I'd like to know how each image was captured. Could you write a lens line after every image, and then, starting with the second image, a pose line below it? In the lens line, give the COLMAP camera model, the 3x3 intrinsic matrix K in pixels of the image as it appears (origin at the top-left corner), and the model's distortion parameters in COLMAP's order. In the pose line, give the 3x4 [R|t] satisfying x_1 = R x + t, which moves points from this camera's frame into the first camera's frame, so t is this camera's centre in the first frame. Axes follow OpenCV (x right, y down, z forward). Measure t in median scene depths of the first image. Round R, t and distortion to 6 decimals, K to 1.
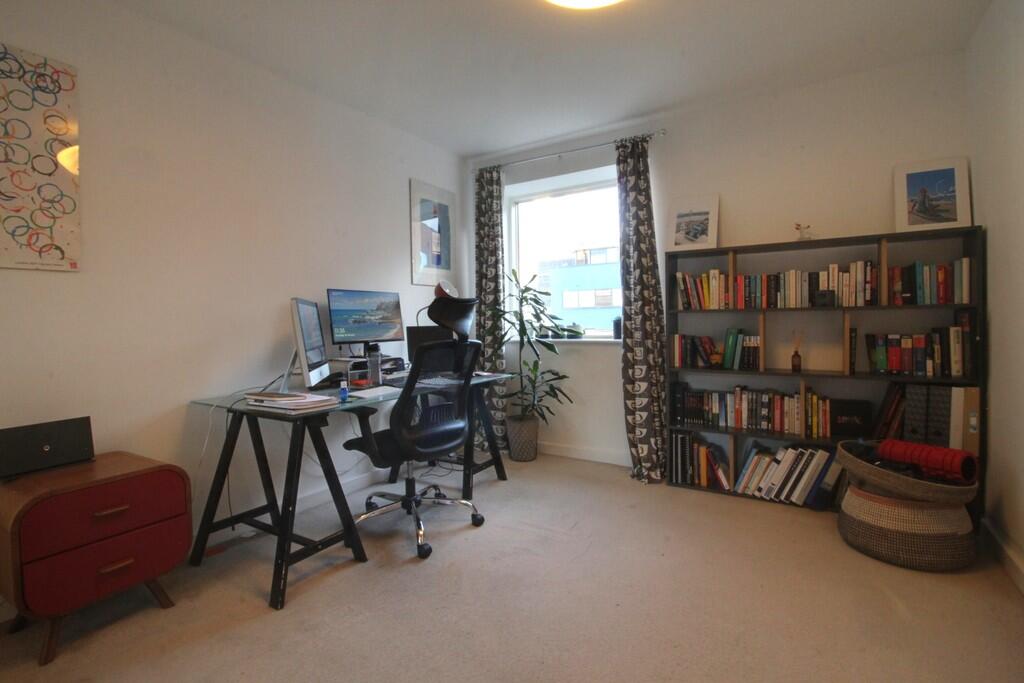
lens RADIAL K [[474.7, 0, 514.0], [0, 474.7, 329.1], [0, 0, 1]] dist [0.002779, -0.014595]
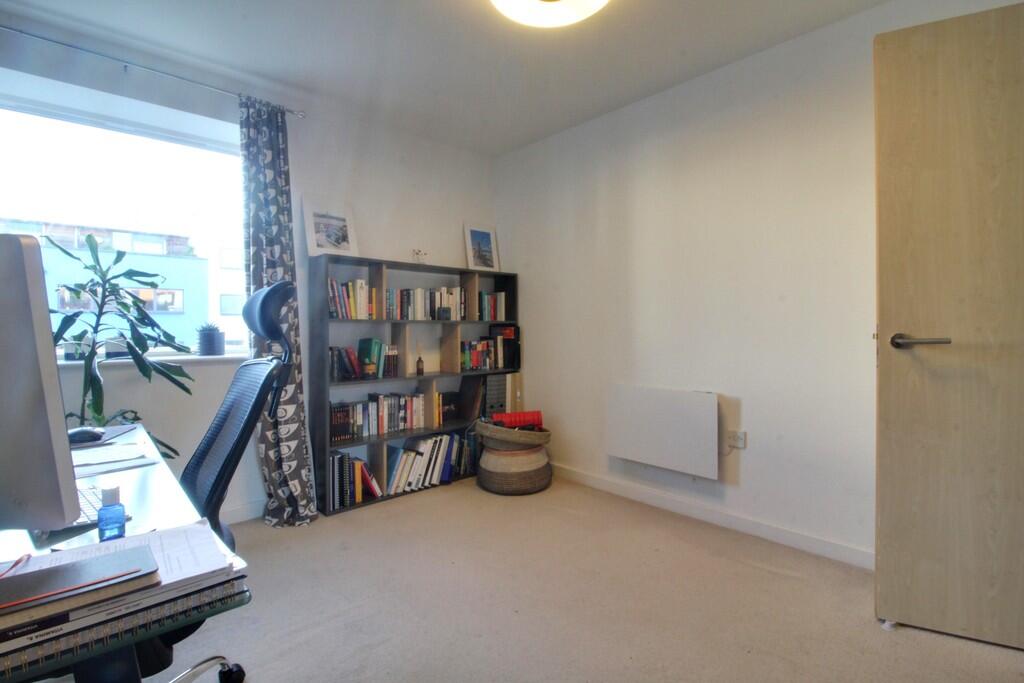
lens RADIAL K [[474.7, 0, 514.0], [0, 474.7, 329.1], [0, 0, 1]] dist [0.002779, -0.014595]
pose [[0.258020, 0.011468, 0.966071, -0.443955], [0.016895, 0.999723, -0.016380, 0.000119], [-0.965992, 0.020548, 0.257755, 0.426822]]
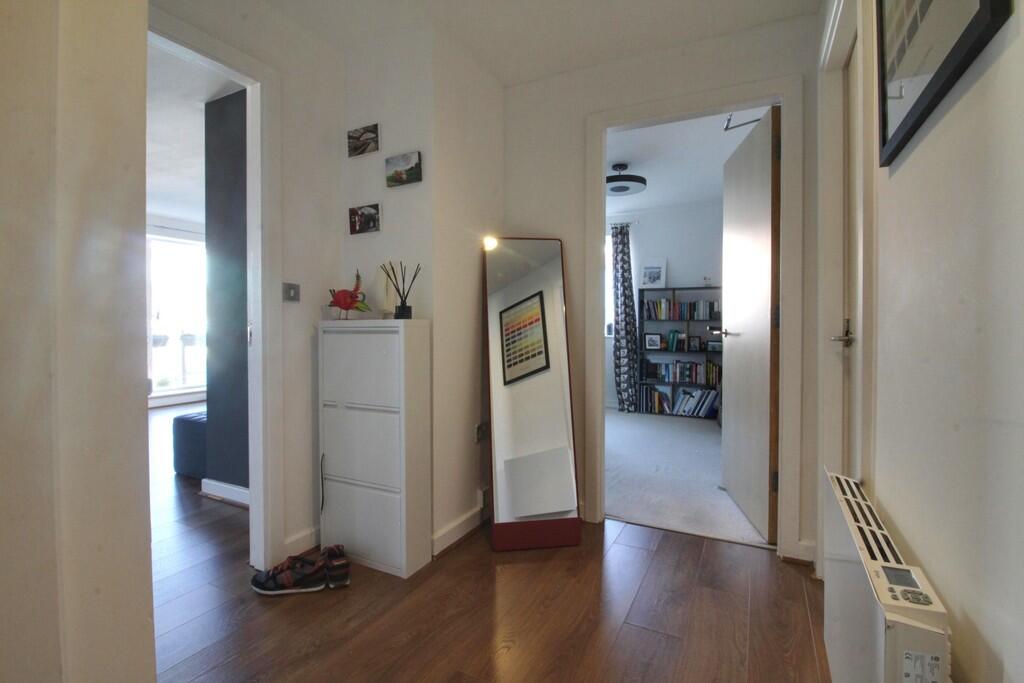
lens RADIAL K [[474.7, 0, 514.0], [0, 474.7, 329.1], [0, 0, 1]] dist [0.002779, -0.014595]
pose [[0.996391, 0.014457, 0.083637, -0.323160], [-0.014044, 0.999886, -0.005525, 0.014874], [-0.083707, 0.004331, 0.996481, -0.821711]]
